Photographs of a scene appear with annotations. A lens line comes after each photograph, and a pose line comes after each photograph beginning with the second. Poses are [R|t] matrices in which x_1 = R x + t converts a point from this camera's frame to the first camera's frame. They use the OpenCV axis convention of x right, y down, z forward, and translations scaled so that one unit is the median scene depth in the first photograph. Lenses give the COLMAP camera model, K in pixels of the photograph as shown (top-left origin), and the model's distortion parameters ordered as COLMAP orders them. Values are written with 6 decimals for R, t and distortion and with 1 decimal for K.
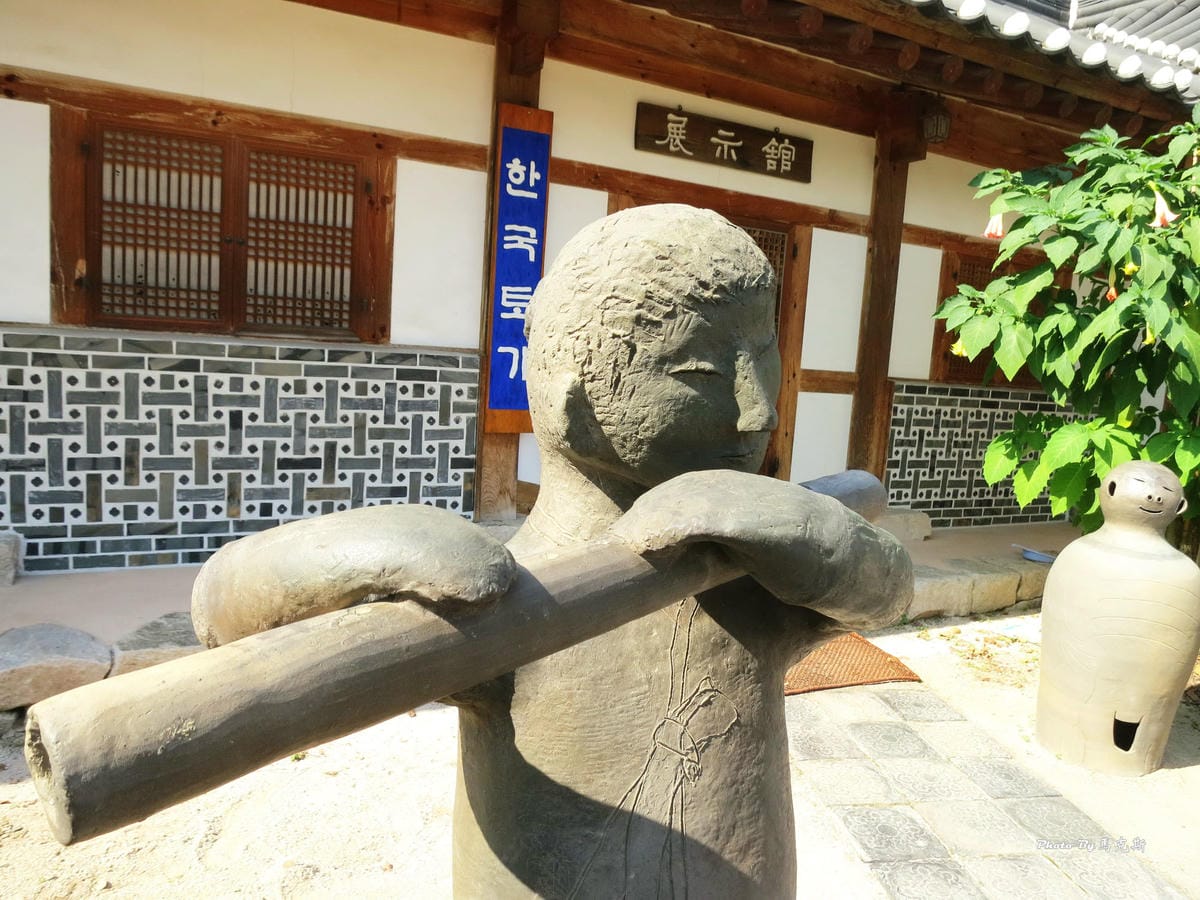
lens RADIAL K [[839.5, 0, 599.4], [0, 839.5, 454.8], [0, 0, 1]] dist [-0.058148, 0.000481]
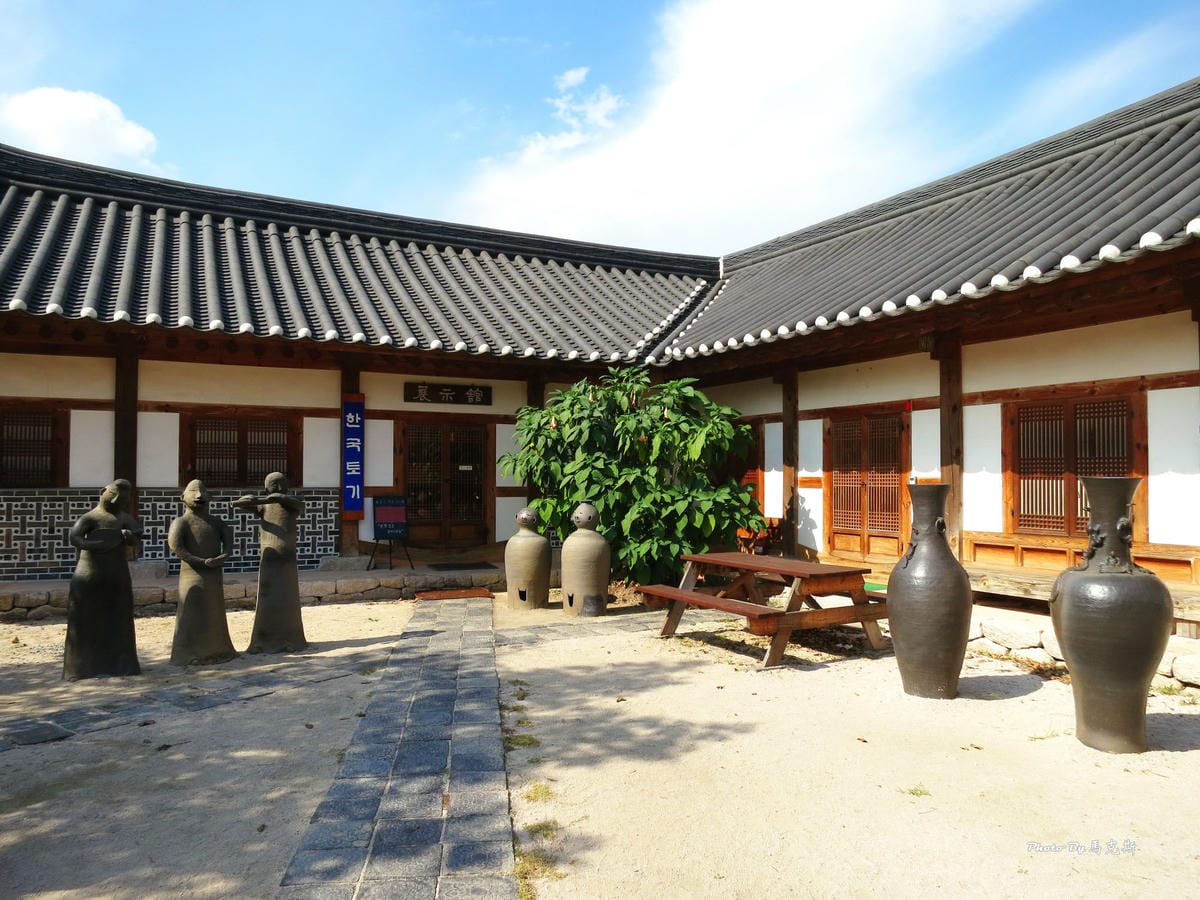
lens RADIAL K [[839.5, 0, 602.4], [0, 839.5, 449.2], [0, 0, 1]] dist [-0.058148, 0.000481]
pose [[0.997177, -0.069389, 0.028702, 0.599004], [0.073242, 0.983074, -0.167934, 0.248087], [-0.016564, 0.169562, 0.985380, -1.550599]]
